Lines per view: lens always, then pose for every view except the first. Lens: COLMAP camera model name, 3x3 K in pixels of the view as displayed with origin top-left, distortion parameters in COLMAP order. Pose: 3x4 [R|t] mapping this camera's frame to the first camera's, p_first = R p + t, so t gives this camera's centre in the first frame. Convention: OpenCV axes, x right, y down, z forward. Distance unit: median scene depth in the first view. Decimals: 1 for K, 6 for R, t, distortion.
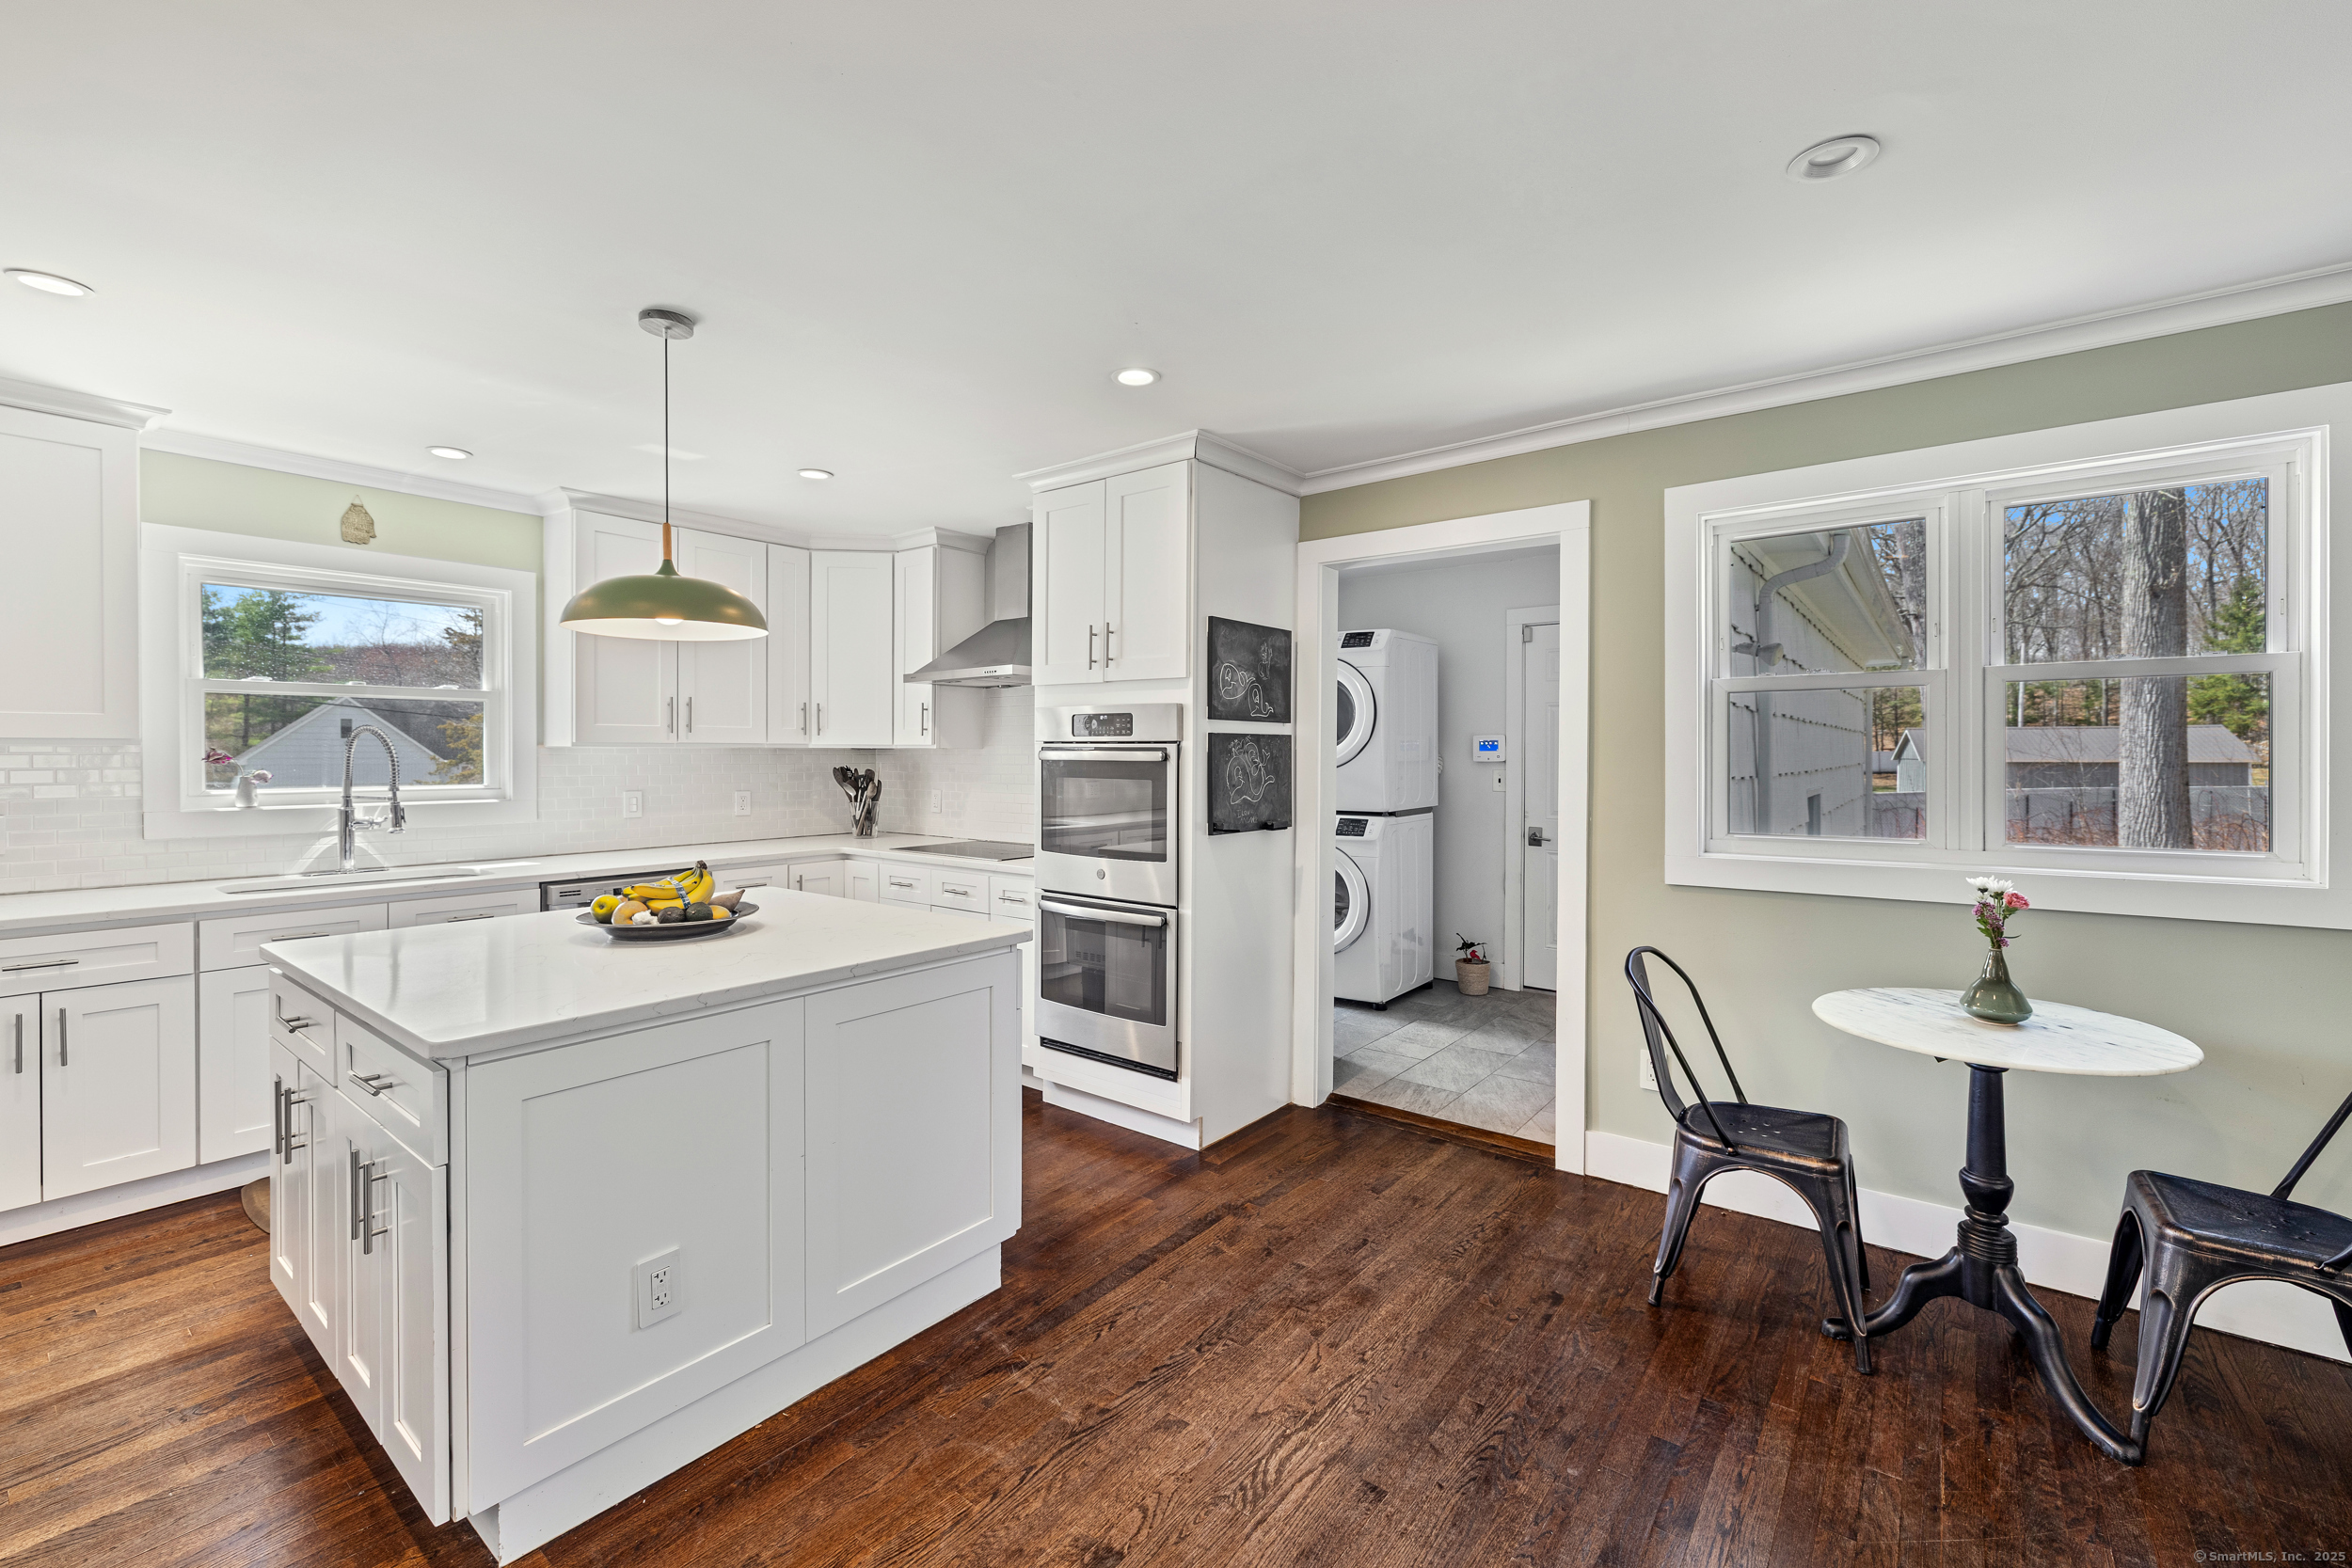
lens RADIAL K [[991.2, 0, 1183.2], [0, 991.2, 764.8], [0, 0, 1]] dist [-0.001247, 0.000852]
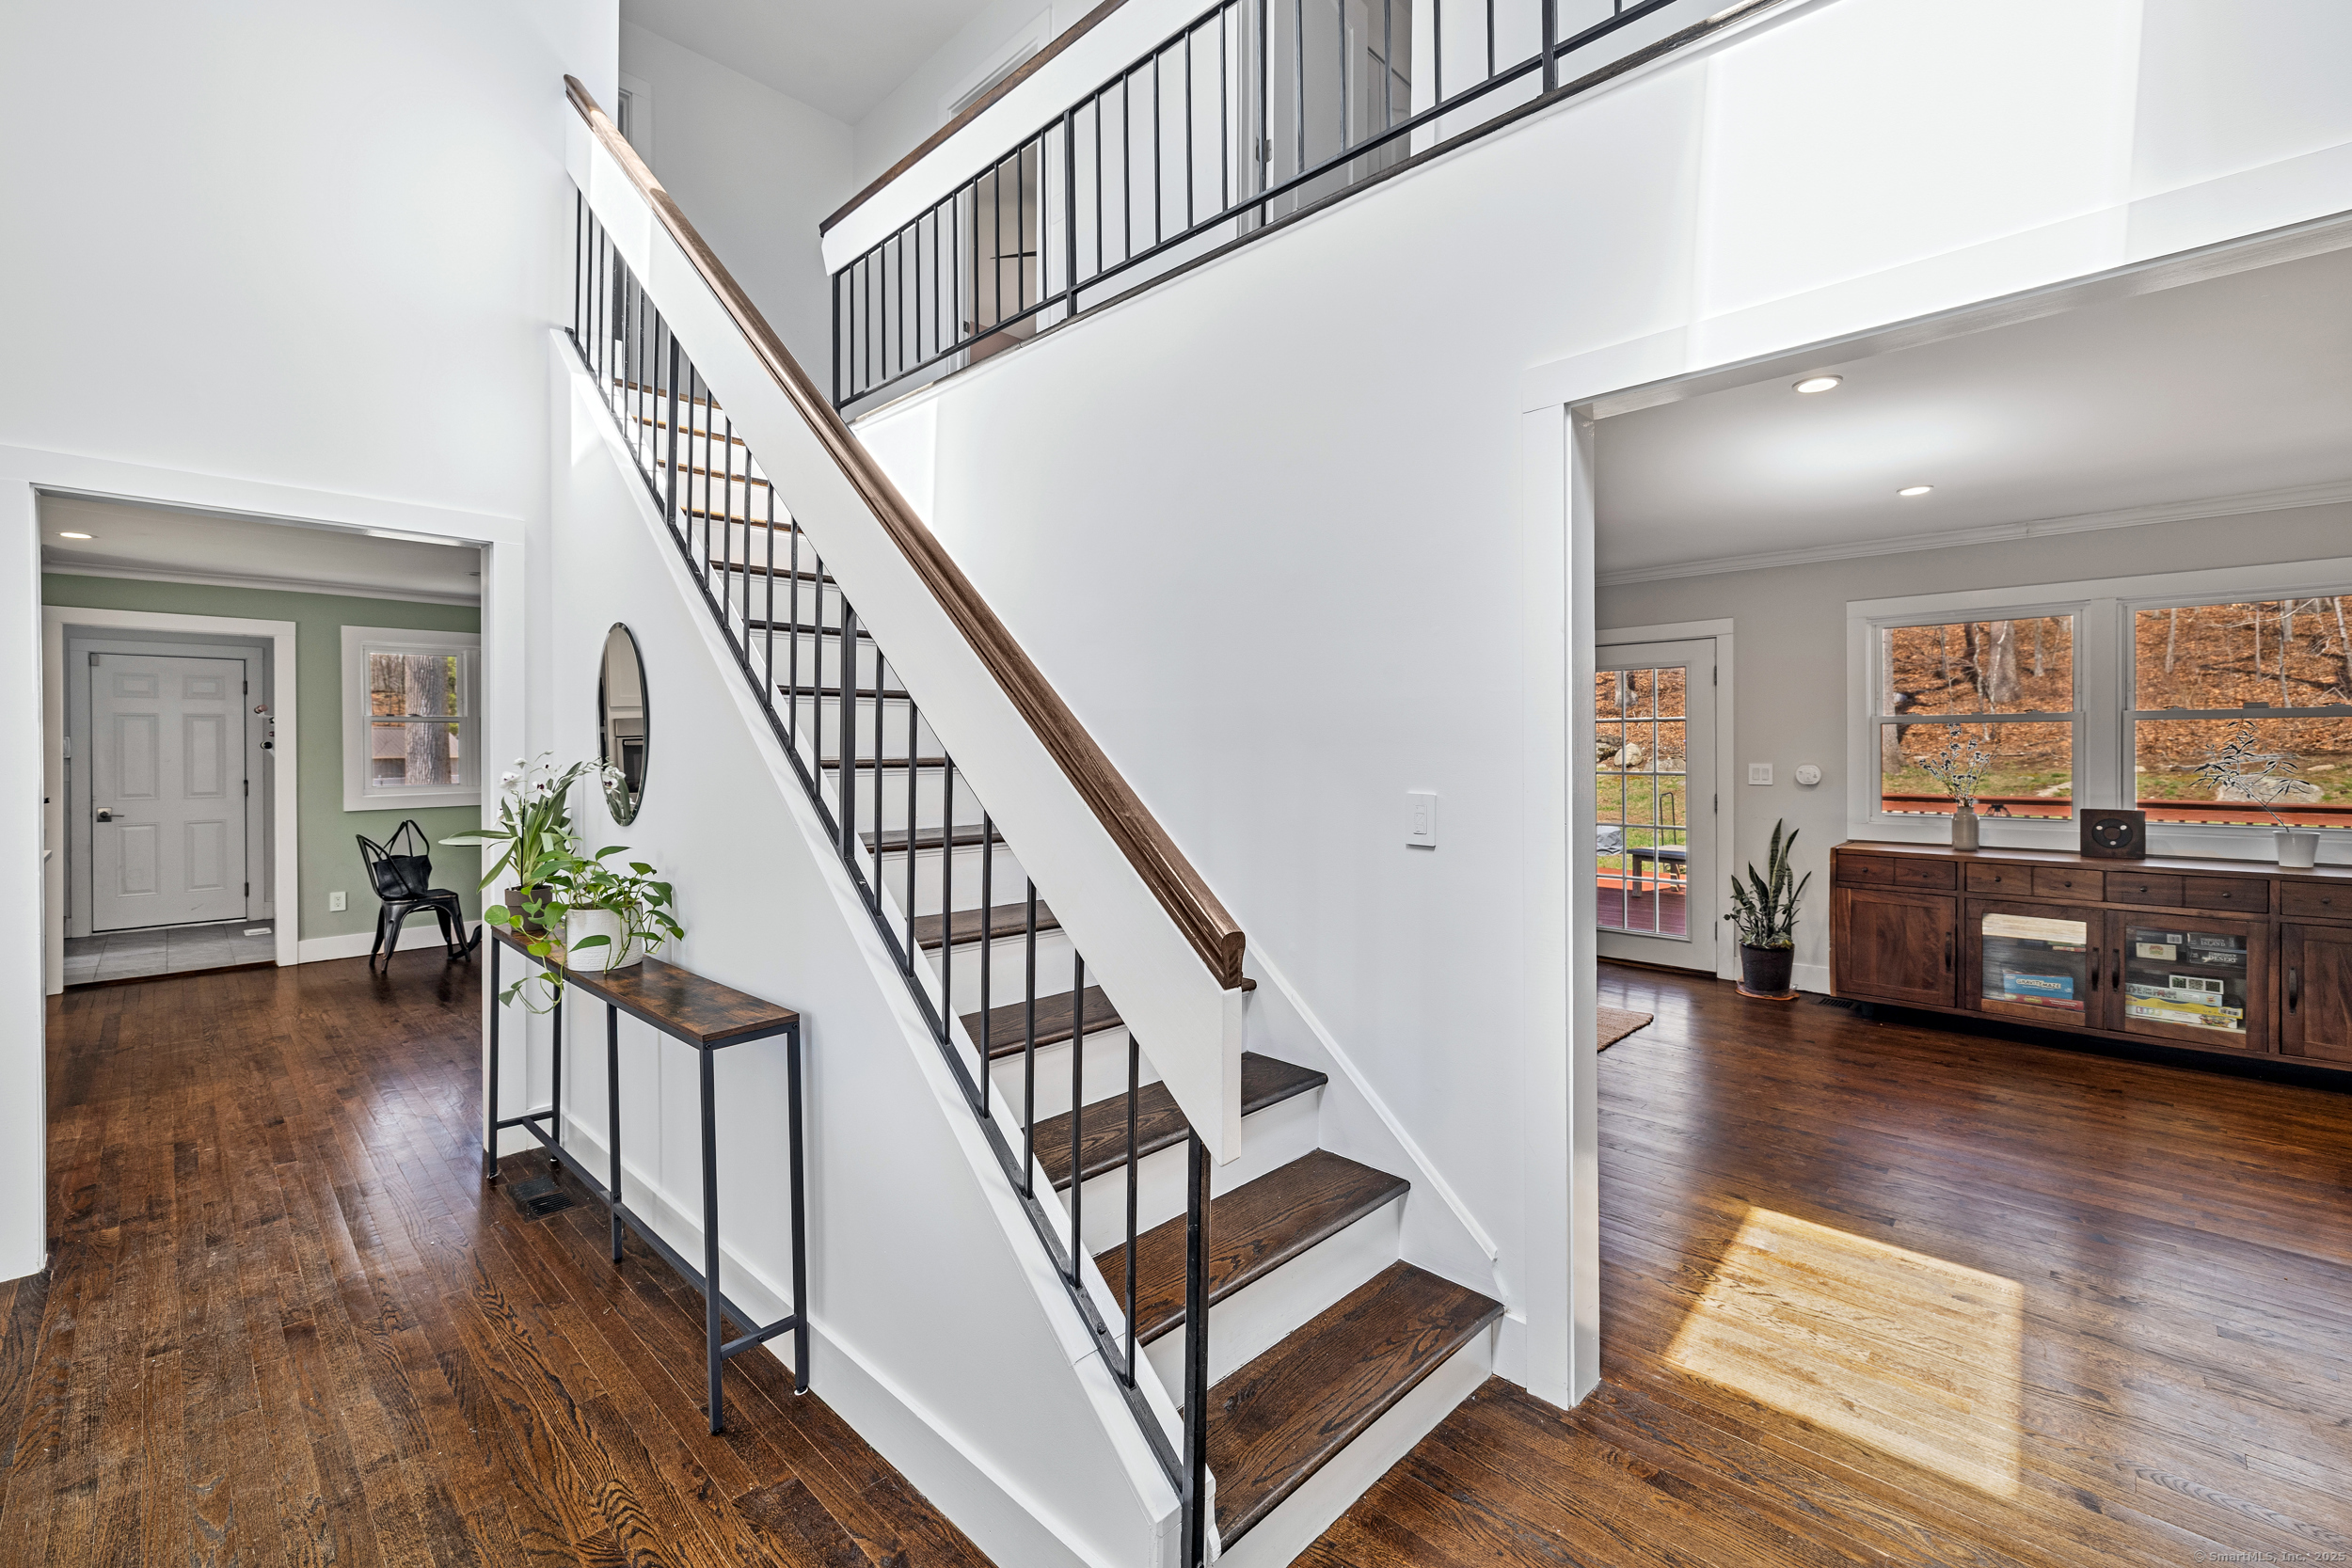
lens RADIAL K [[991.2, 0, 1180.6], [0, 991.2, 754.7], [0, 0, 1]] dist [-0.001247, 0.000852]
pose [[0.108590, -0.011786, 0.994017, -1.212012], [0.019080, 0.999770, 0.009770, 0.011405], [-0.993903, 0.017905, 0.108790, -0.861564]]
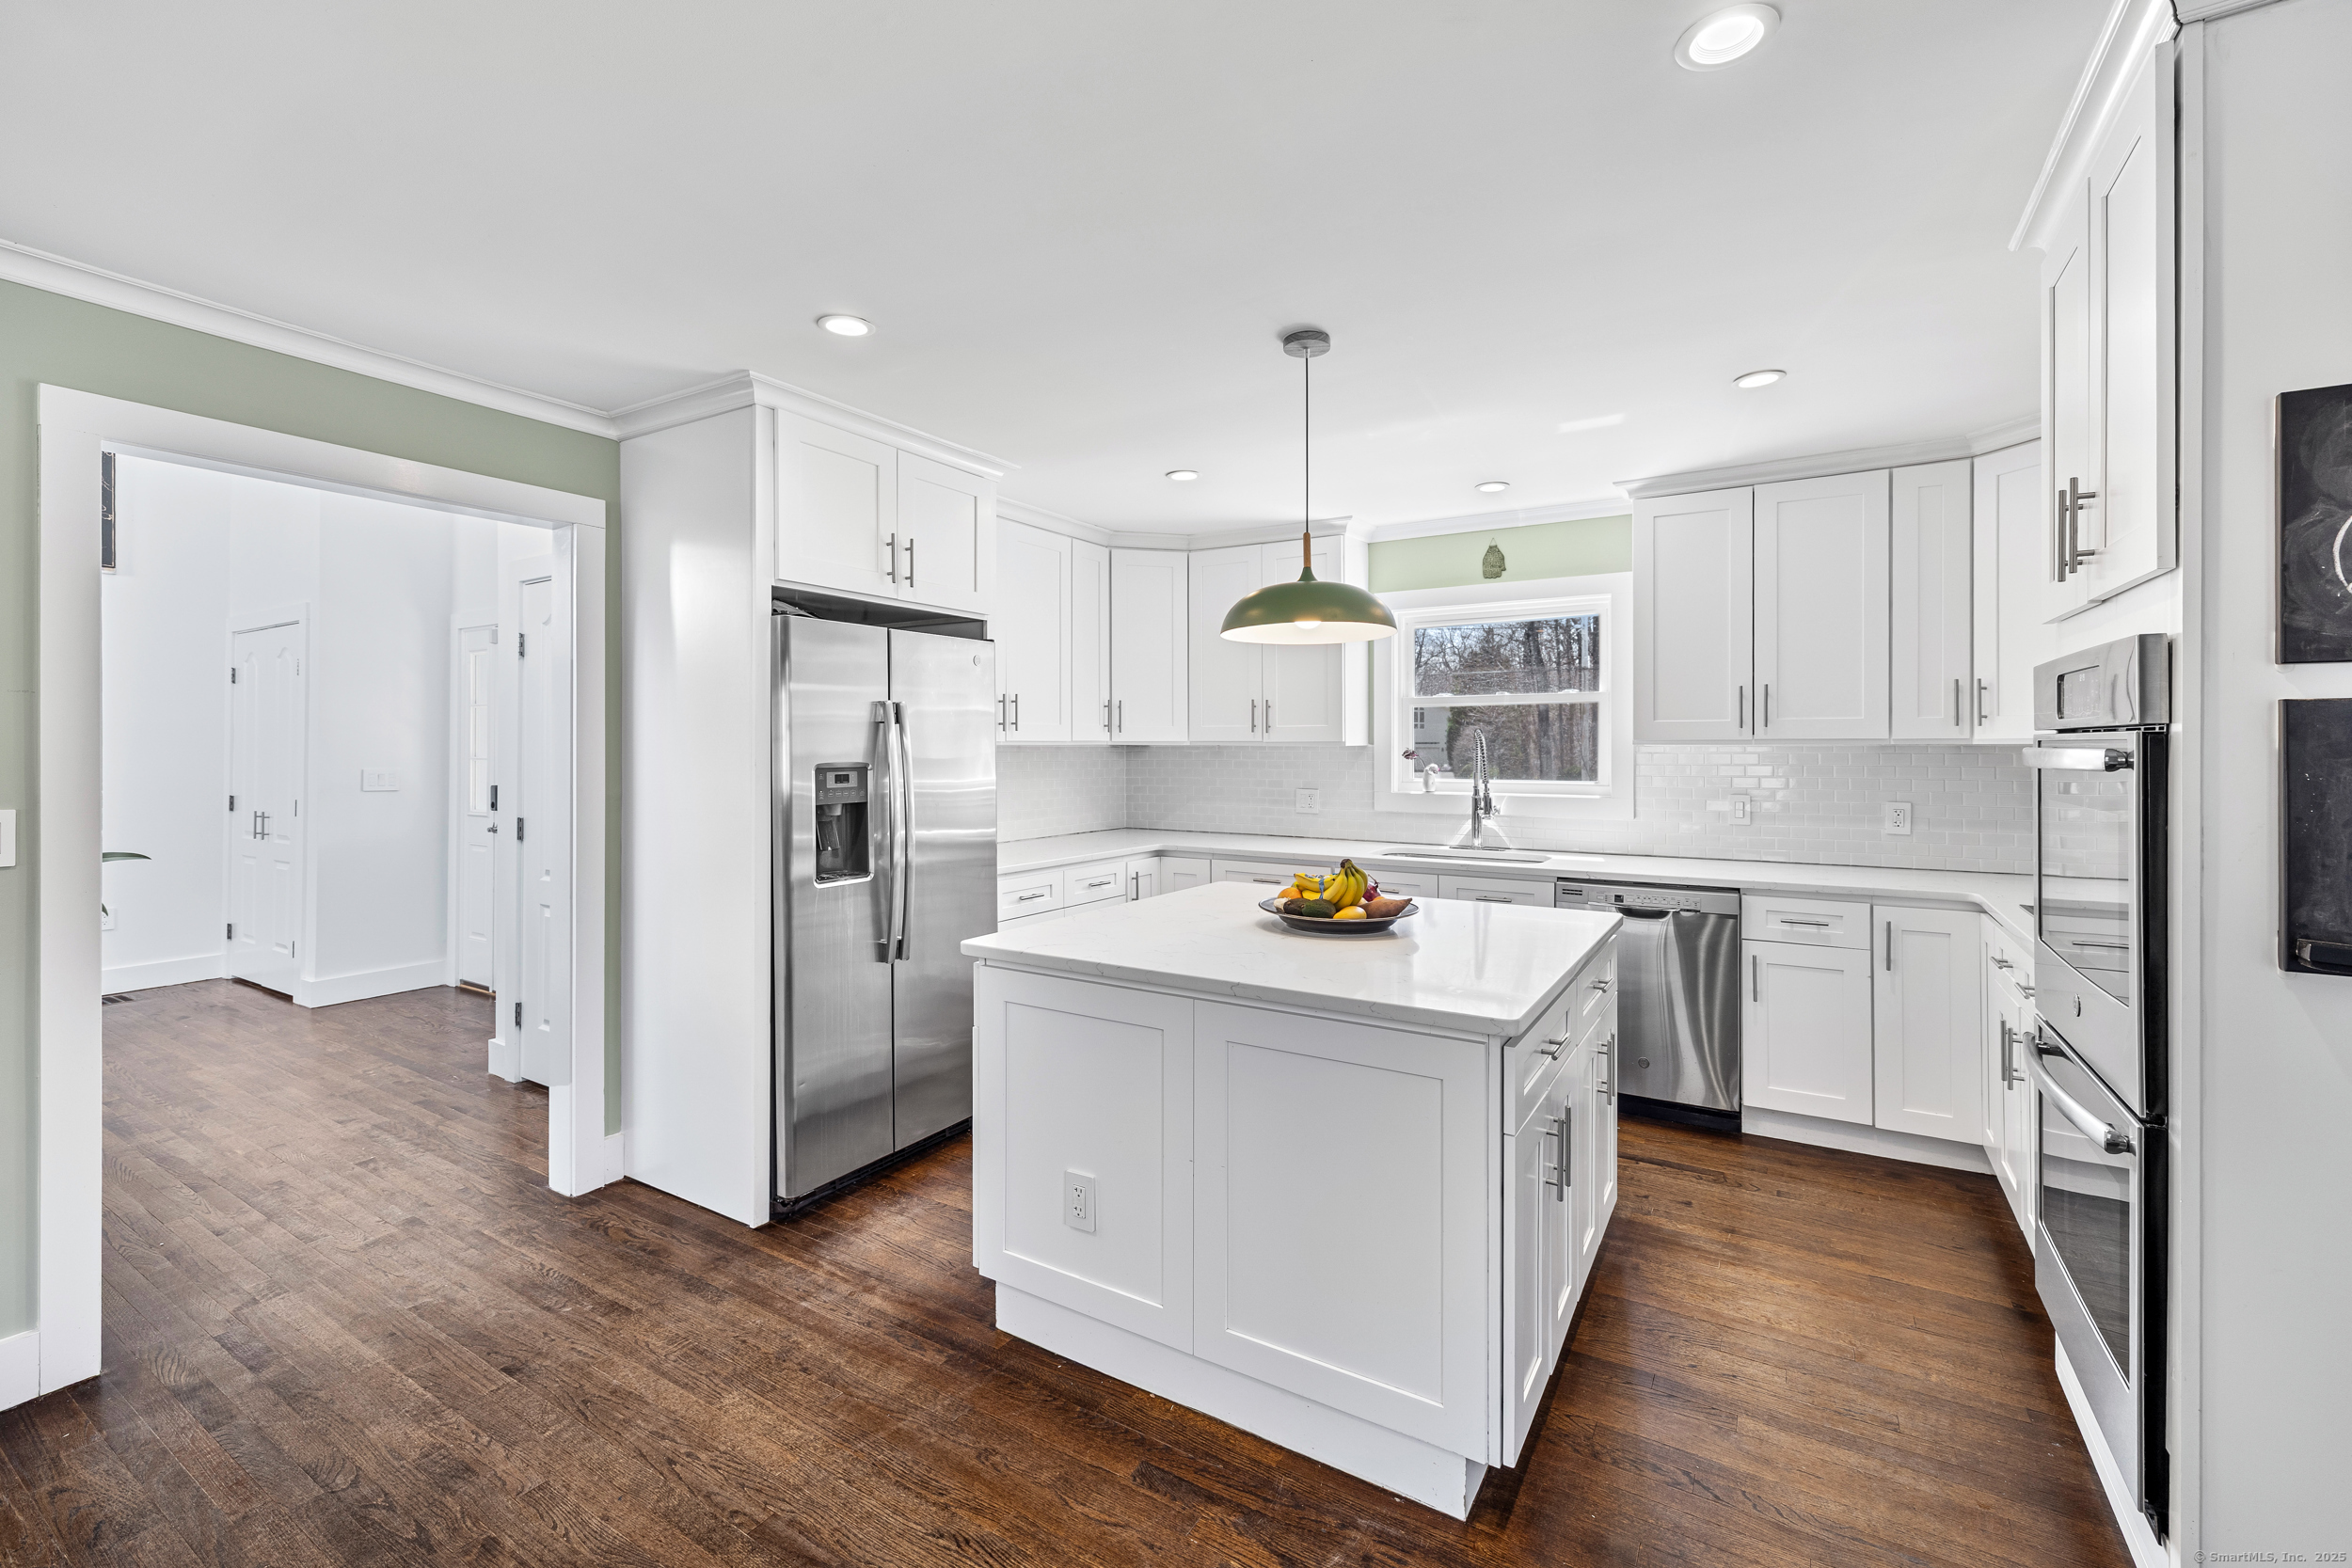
lens RADIAL K [[991.2, 0, 1168.1], [0, 991.2, 745.4], [0, 0, 1]] dist [-0.001247, 0.000852]
pose [[0.095489, -0.005346, -0.995416, 0.350967], [-0.012524, 0.999900, -0.006572, -0.006353], [0.995352, 0.013094, 0.095413, 0.517242]]
